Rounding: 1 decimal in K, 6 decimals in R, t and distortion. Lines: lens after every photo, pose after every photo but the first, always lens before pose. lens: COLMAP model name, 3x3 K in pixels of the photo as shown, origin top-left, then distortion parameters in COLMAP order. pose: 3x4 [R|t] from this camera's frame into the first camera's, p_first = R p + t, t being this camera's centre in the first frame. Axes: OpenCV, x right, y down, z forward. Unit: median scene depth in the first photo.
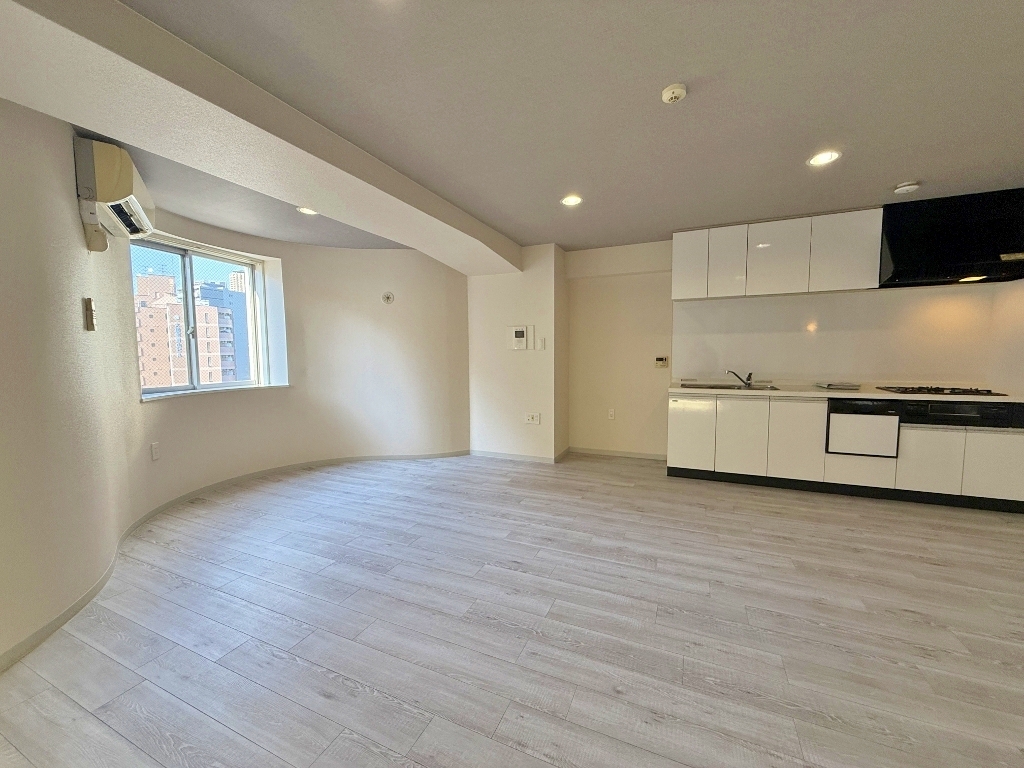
lens RADIAL K [[408.6, 0, 510.1], [0, 408.6, 384.4], [0, 0, 1]] dist [0.000991, -0.000104]
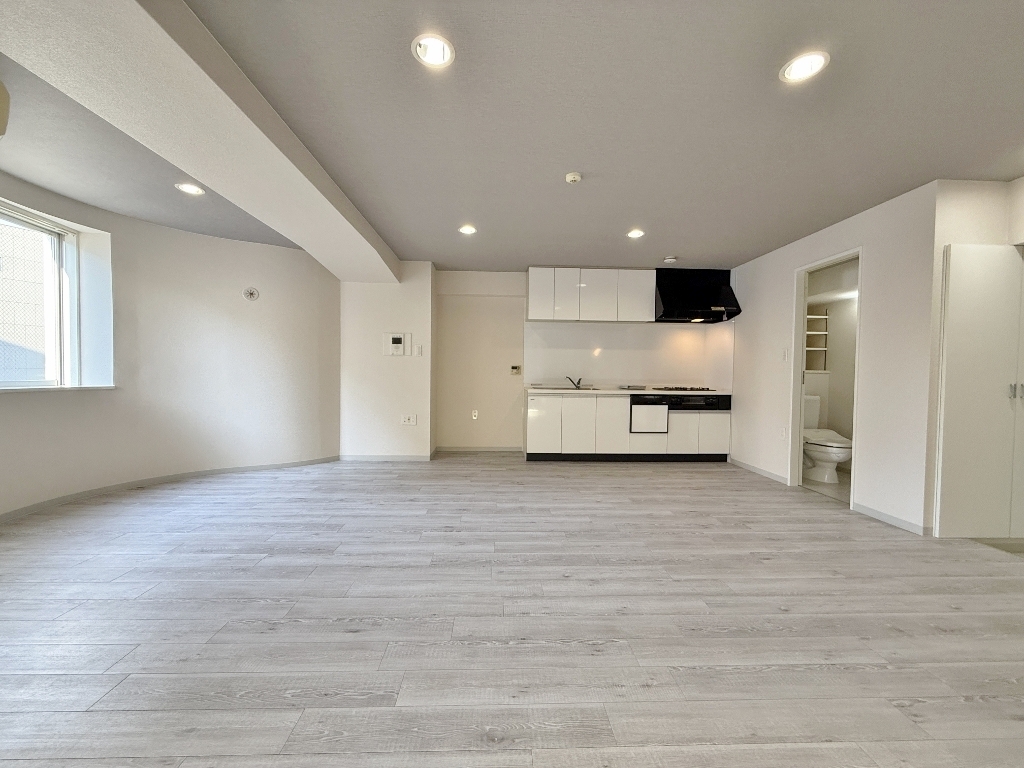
lens RADIAL K [[408.6, 0, 510.1], [0, 408.6, 384.4], [0, 0, 1]] dist [0.000991, -0.000104]
pose [[0.895694, 0.008028, 0.444598, -0.252759], [0.013288, 0.998907, -0.044808, 0.058078], [-0.444472, 0.046042, 0.894609, -0.108128]]
